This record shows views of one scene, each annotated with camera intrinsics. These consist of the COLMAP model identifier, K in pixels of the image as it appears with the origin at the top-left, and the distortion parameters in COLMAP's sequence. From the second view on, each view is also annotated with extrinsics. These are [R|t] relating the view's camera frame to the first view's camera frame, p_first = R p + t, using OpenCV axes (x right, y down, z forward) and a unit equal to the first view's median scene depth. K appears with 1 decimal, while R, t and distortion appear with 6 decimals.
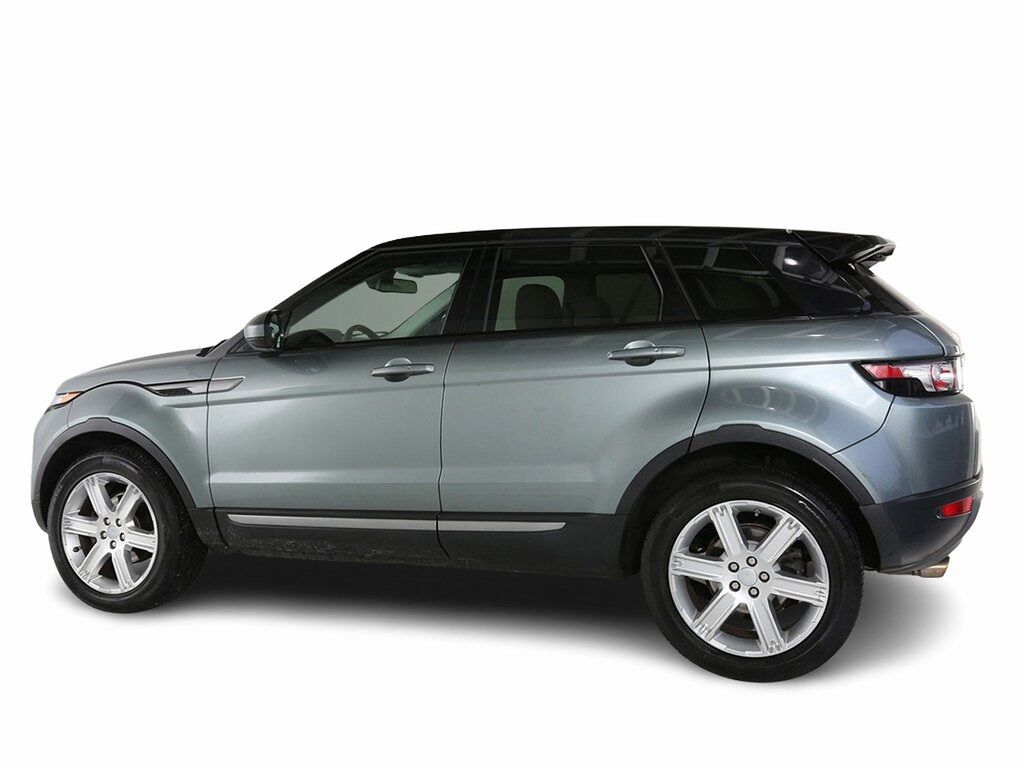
lens RADIAL K [[761.5, 0, 512.0], [0, 761.5, 384.0], [0, 0, 1]] dist [-0.025450, 0.000692]
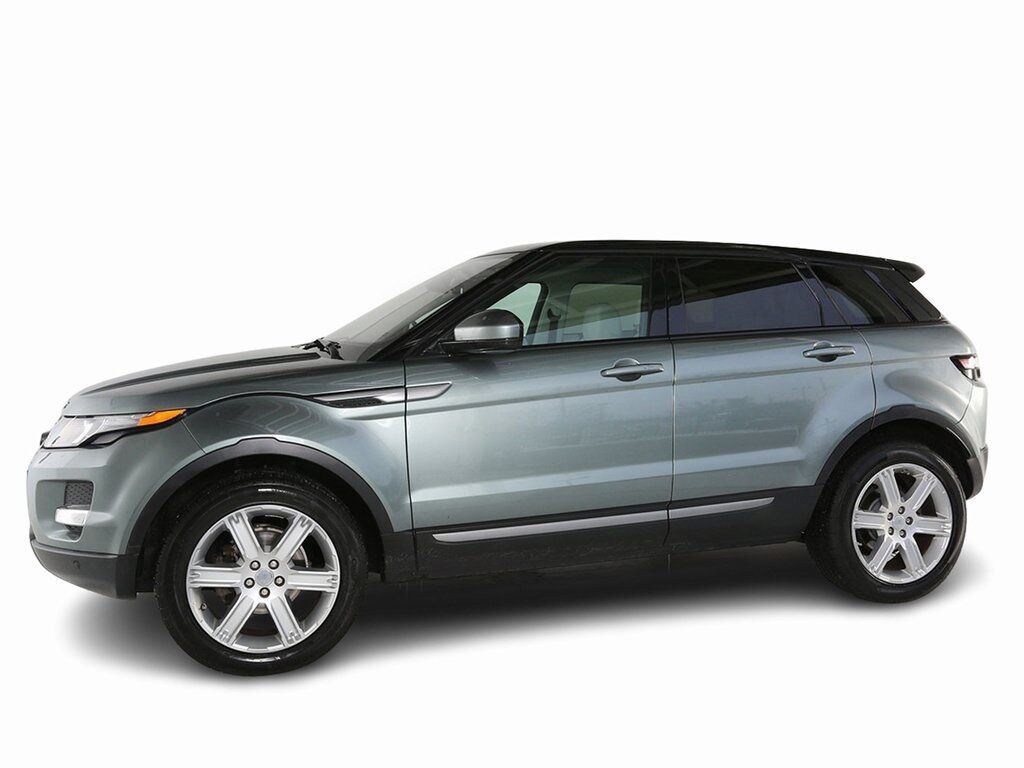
lens RADIAL K [[761.5, 0, 512.0], [0, 761.5, 384.0], [0, 0, 1]] dist [-0.025450, 0.000692]
pose [[0.870214, -0.027737, 0.491892, -0.736026], [0.034827, 0.999380, -0.005259, 0.000341], [-0.491441, 0.021707, 0.870640, 0.156757]]
